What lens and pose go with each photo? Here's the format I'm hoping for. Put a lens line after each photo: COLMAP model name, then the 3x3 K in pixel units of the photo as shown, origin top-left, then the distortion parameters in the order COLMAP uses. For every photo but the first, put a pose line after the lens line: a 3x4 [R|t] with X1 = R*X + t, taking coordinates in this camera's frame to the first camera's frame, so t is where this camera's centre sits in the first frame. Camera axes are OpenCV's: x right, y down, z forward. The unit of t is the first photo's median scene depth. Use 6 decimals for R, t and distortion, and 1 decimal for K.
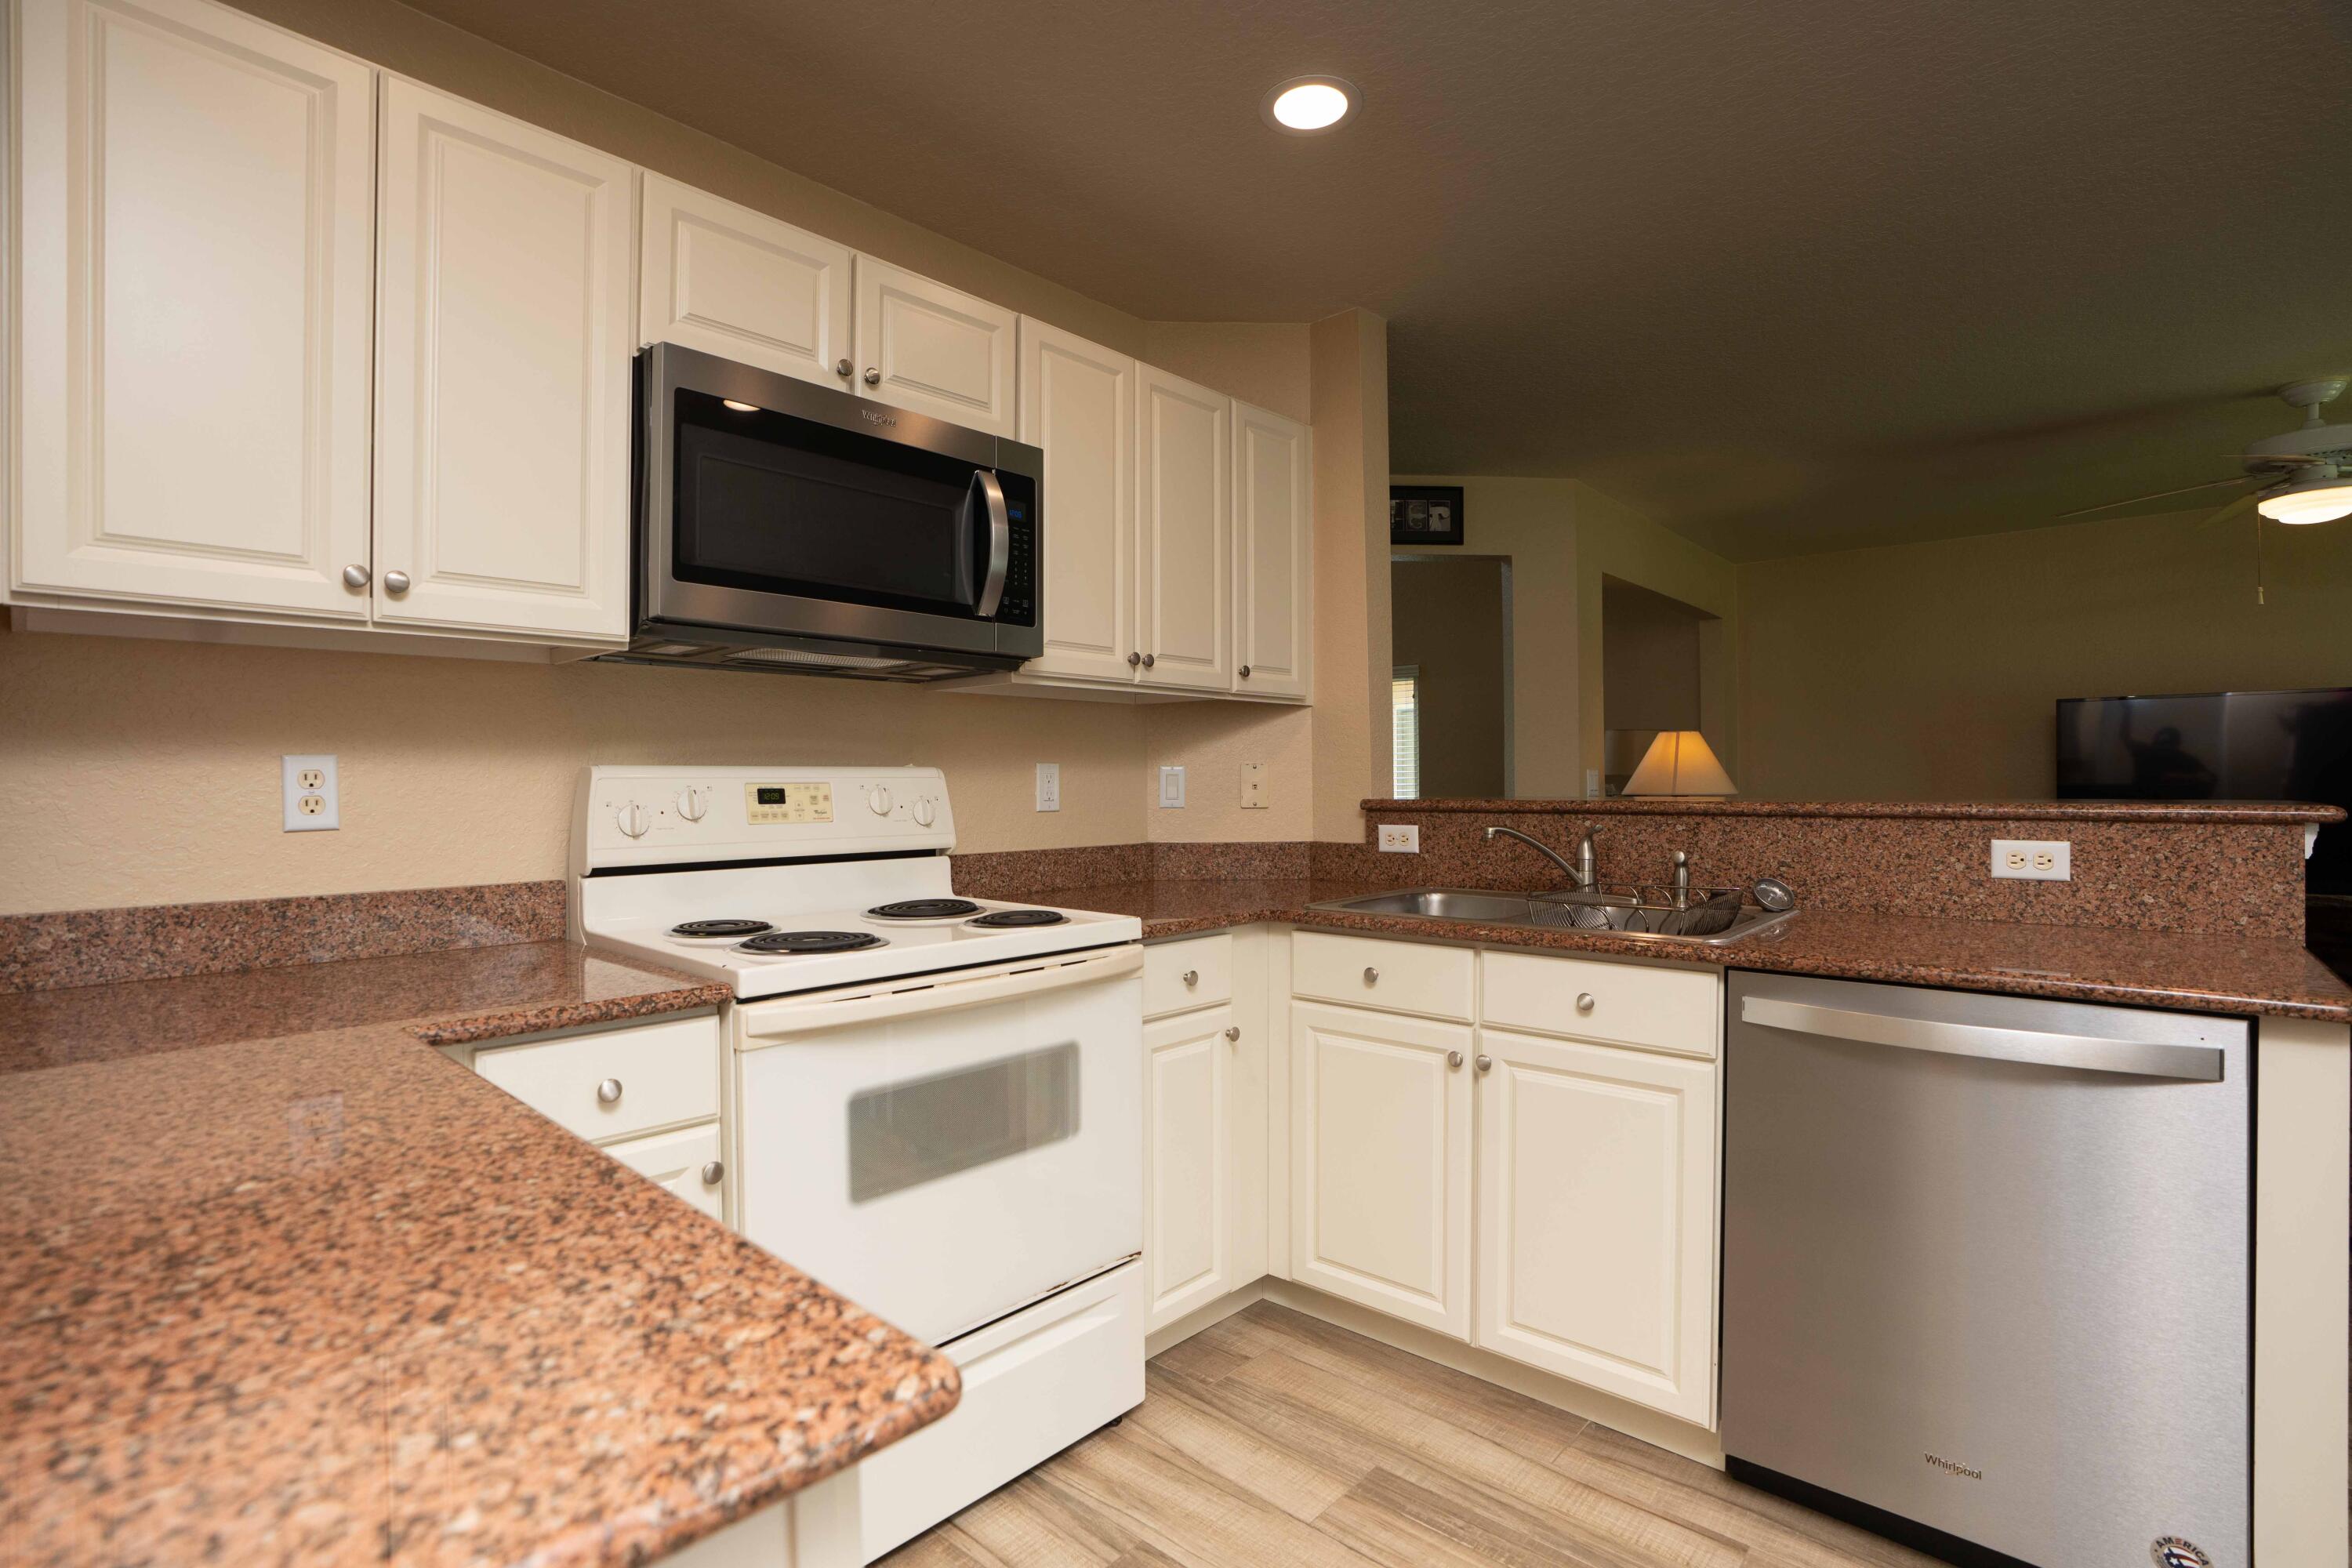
lens RADIAL K [[1099.6, 0, 1176.7], [0, 1099.6, 784.2], [0, 0, 1]] dist [-0.037521, 0.002899]
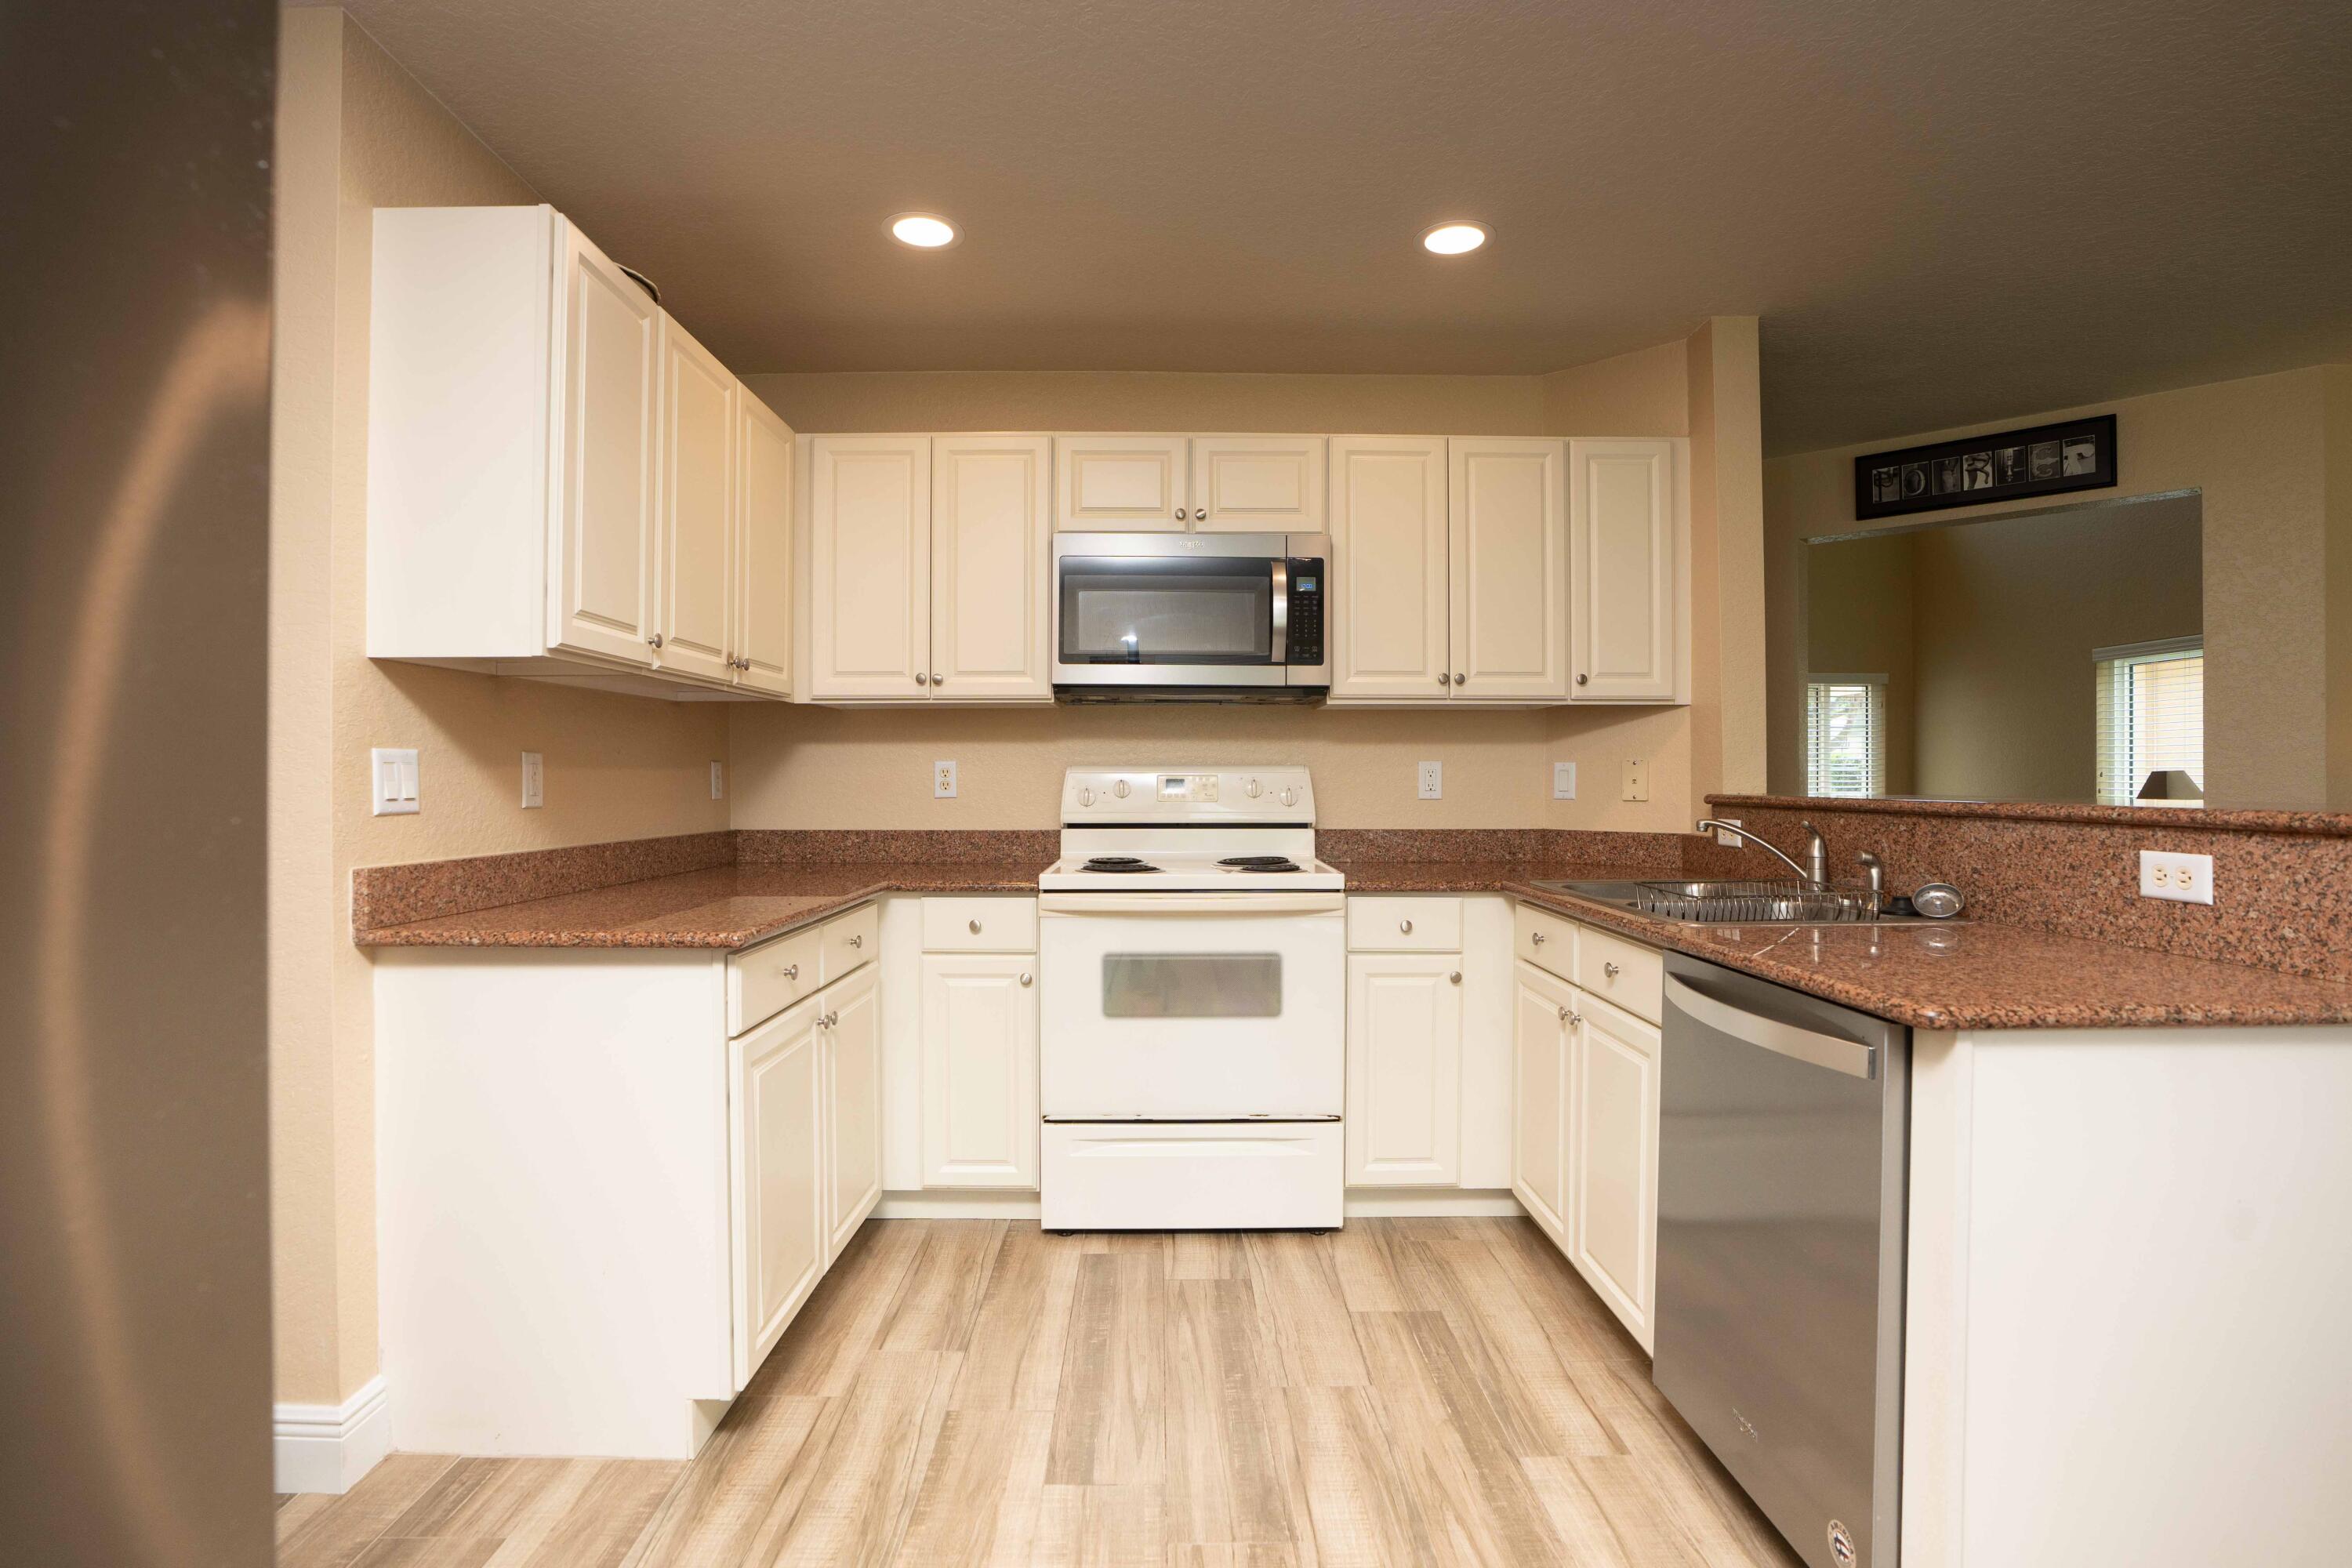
lens RADIAL K [[1099.6, 0, 1184.5], [0, 1099.6, 778.6], [0, 0, 1]] dist [-0.037521, 0.002899]
pose [[0.696345, 0.006364, -0.717679, 0.813384], [-0.005274, 0.999979, 0.003750, -0.003205], [0.717688, 0.001174, 0.696364, -0.104831]]
